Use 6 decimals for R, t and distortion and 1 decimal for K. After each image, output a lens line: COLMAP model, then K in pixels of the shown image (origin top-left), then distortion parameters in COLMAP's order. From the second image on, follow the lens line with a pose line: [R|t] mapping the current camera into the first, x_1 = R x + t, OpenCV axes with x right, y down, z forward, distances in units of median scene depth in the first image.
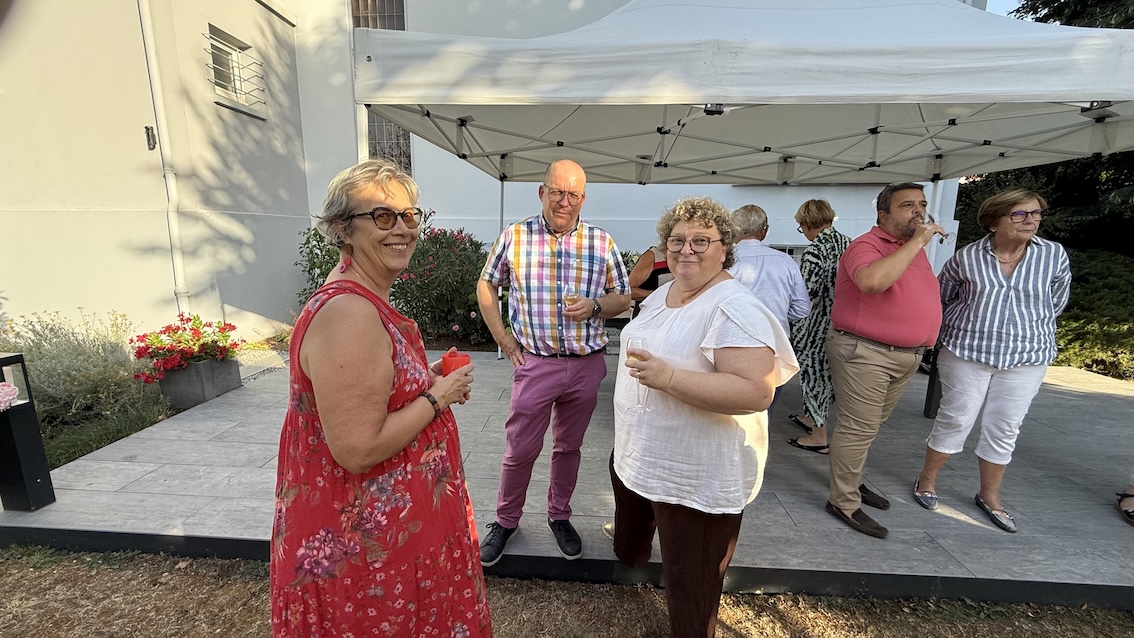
lens RADIAL K [[450.9, 0, 561.5], [0, 450.9, 319.3], [0, 0, 1]] dist [-0.000711, 0.000276]
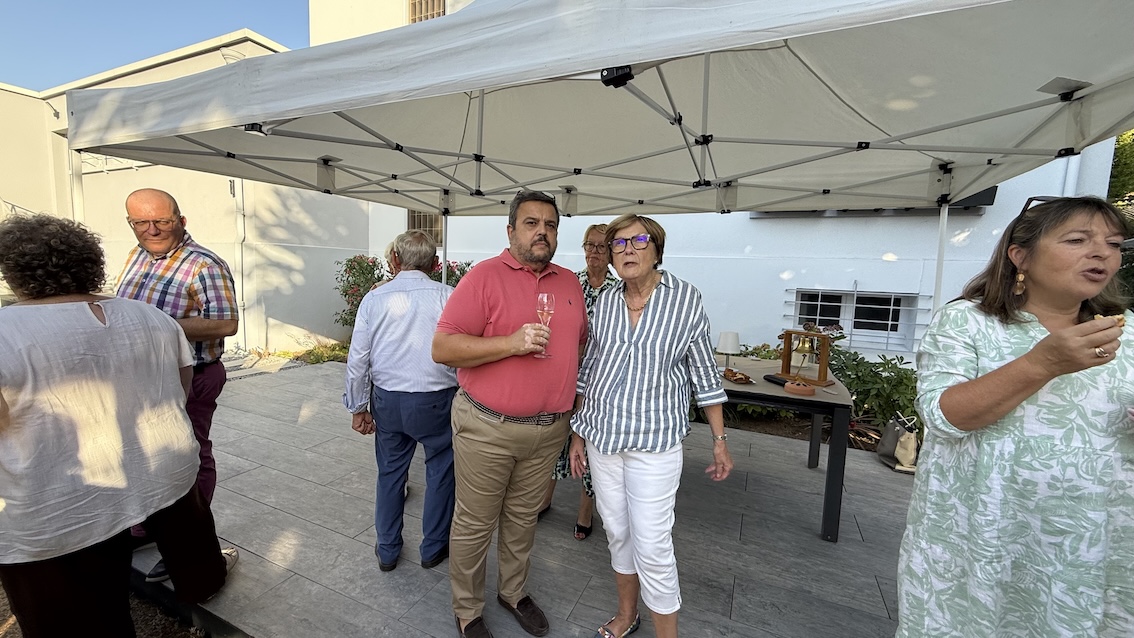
lens RADIAL K [[450.9, 0, 561.5], [0, 450.9, 319.3], [0, 0, 1]] dist [-0.000711, 0.000276]
pose [[0.936483, 0.061820, -0.345222, 1.126229], [-0.089874, 0.993774, -0.065841, -0.053200], [0.339003, 0.092685, 0.936209, 0.312894]]
